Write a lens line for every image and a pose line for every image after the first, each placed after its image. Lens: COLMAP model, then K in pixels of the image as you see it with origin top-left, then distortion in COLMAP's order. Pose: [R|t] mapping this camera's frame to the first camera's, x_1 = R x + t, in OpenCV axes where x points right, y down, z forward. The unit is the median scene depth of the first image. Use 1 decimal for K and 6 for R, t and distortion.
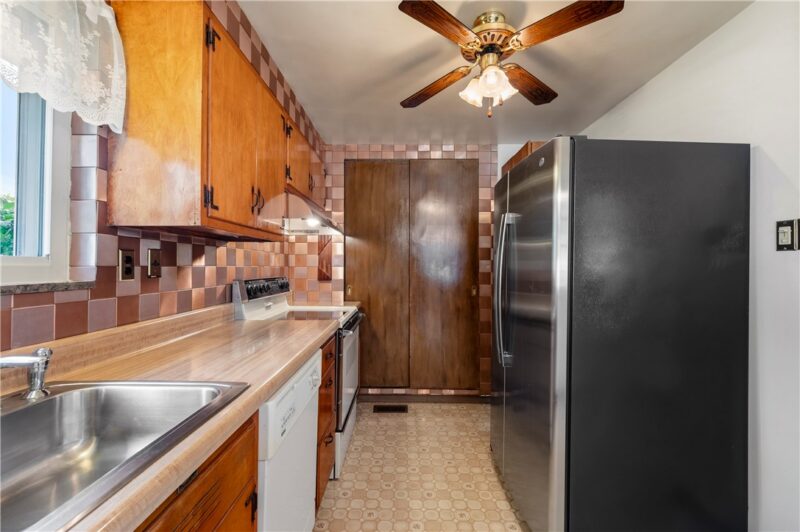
lens RADIAL K [[344.7, 0, 401.0], [0, 344.7, 259.3], [0, 0, 1]] dist [0.002773, 0.000411]
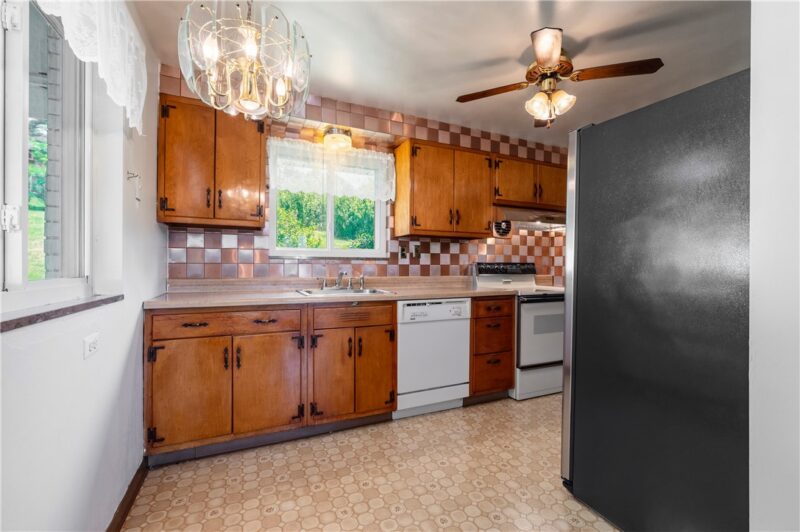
lens RADIAL K [[344.7, 0, 402.4], [0, 344.7, 266.1], [0, 0, 1]] dist [0.002773, 0.000411]
pose [[0.417977, -0.000384, -0.908457, 0.919363], [0.013596, 0.999891, 0.005833, 0.064660], [0.908356, -0.014790, 0.417937, -0.023407]]
